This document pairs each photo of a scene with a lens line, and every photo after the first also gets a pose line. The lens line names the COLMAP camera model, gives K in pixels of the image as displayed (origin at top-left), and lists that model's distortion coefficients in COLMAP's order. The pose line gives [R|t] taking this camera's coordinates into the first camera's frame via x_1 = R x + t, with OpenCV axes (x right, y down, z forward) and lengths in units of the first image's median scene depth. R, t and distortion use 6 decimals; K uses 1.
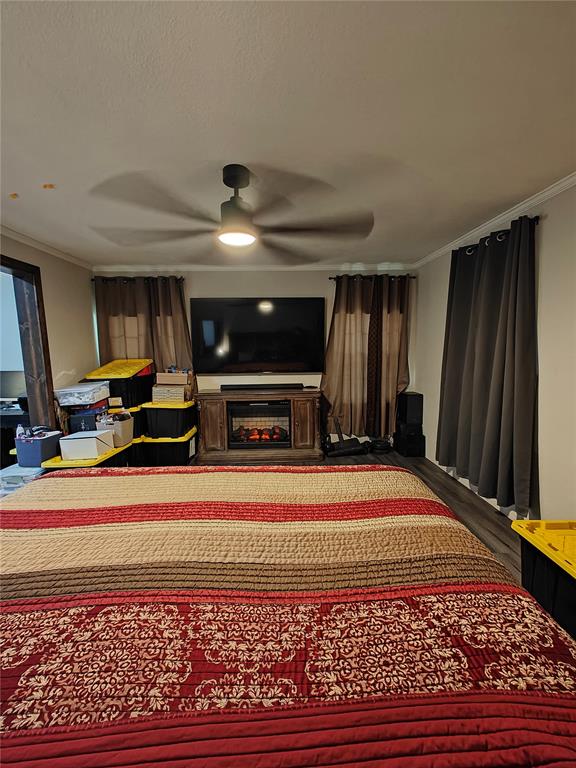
lens RADIAL K [[321.8, 0, 289.9], [0, 321.8, 382.4], [0, 0, 1]] dist [-0.001979, 0.000732]
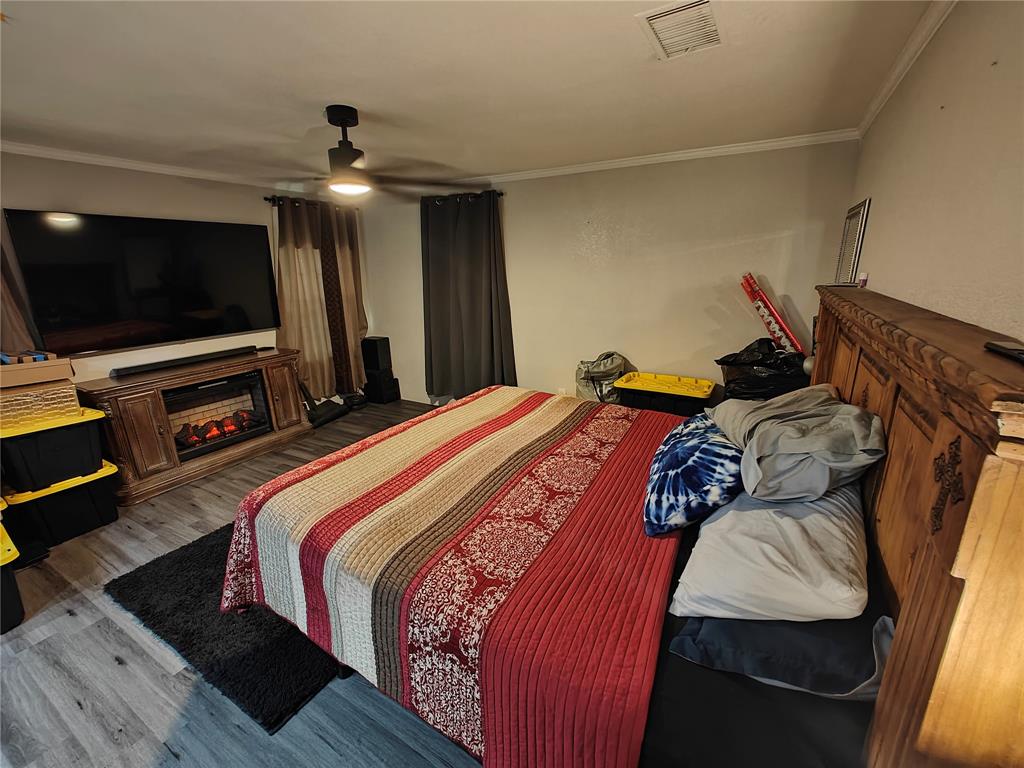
lens RADIAL K [[429.0, 0, 523.2], [0, 429.0, 384.6], [0, 0, 1]] dist [-0.001979, 0.000732]
pose [[0.519242, -0.229092, 0.823350, -0.489226], [0.105921, 0.973225, 0.203995, -0.046256], [-0.848038, -0.018712, 0.529605, -0.034335]]
